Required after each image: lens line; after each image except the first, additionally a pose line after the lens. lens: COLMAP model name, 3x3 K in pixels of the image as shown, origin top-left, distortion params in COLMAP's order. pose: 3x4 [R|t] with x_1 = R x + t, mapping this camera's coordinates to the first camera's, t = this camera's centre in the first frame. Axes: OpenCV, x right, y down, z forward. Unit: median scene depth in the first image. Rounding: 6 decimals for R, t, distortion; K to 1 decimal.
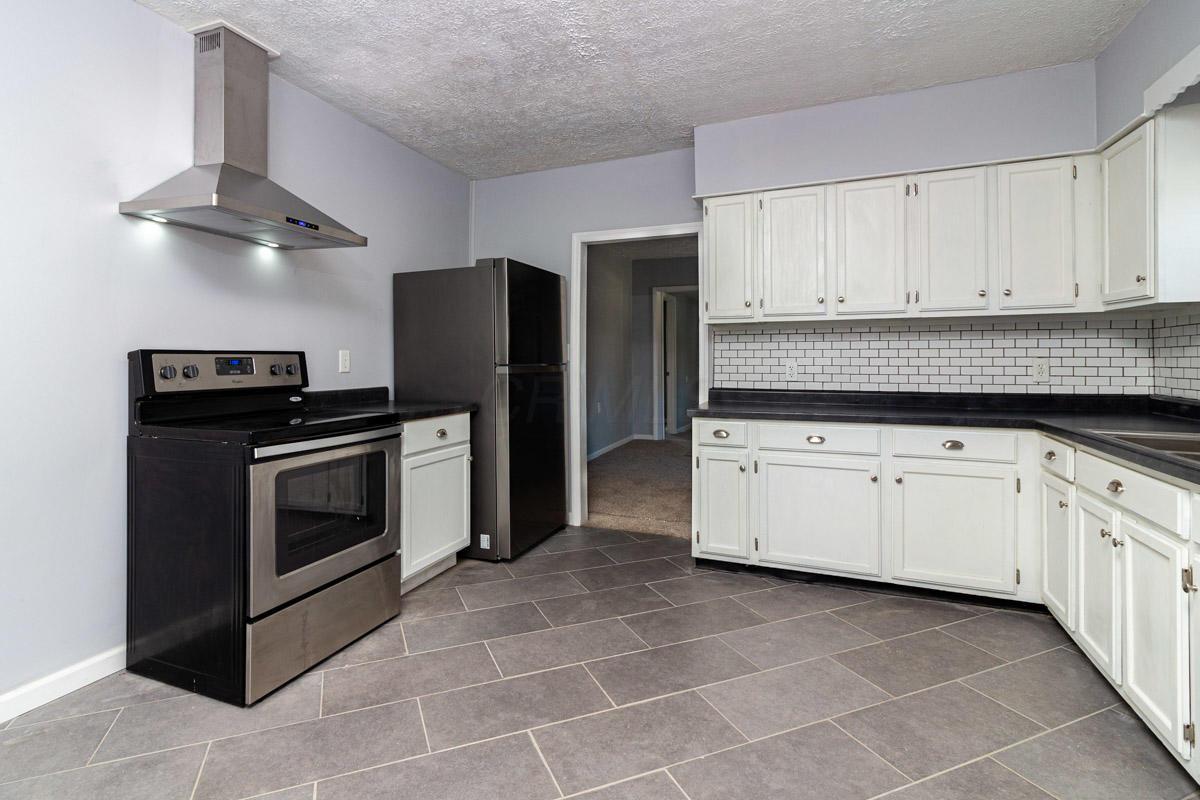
lens RADIAL K [[594.1, 0, 598.2], [0, 594.1, 359.0], [0, 0, 1]] dist [-0.041745, 0.000169]
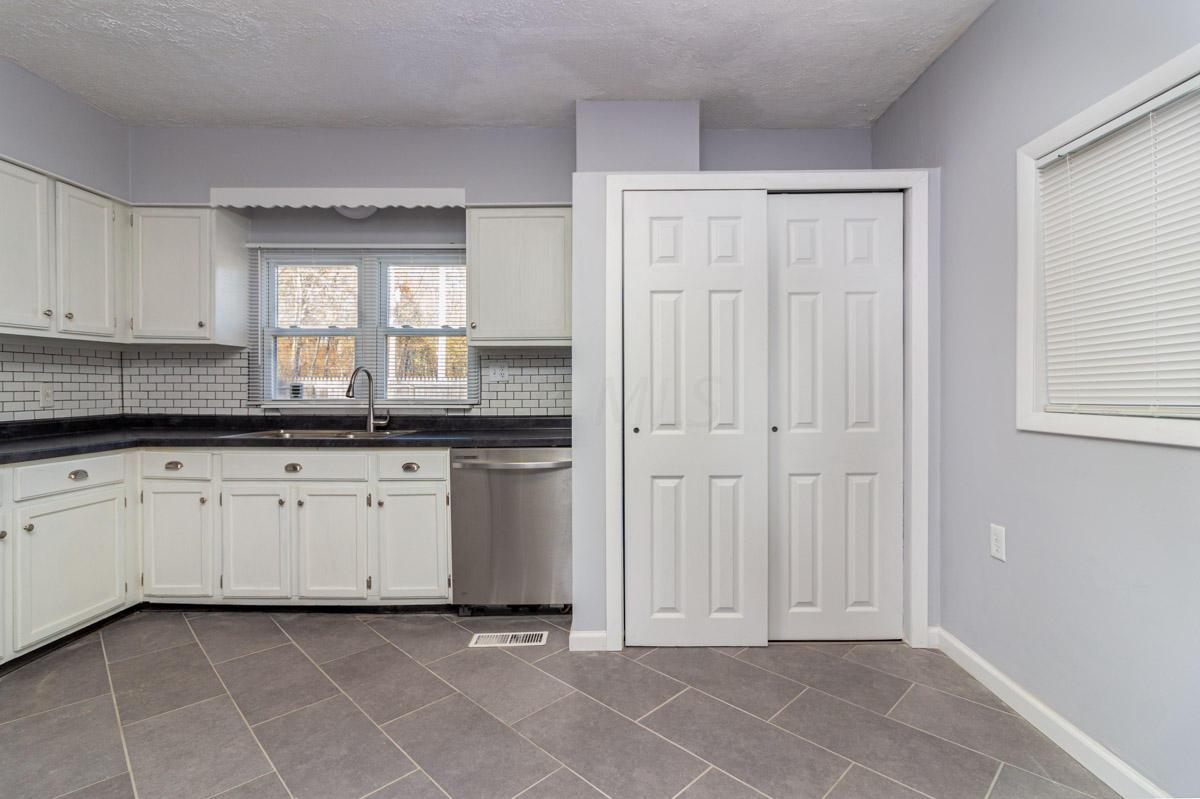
lens RADIAL K [[561.9, 0, 598.6], [0, 561.9, 389.0], [0, 0, 1]] dist [0.000690, 0.000231]
pose [[-0.367488, -0.005560, 0.930012, -0.591445], [-0.007123, 0.999970, 0.003163, -0.000505], [-0.930001, -0.005462, -0.367516, 0.597694]]
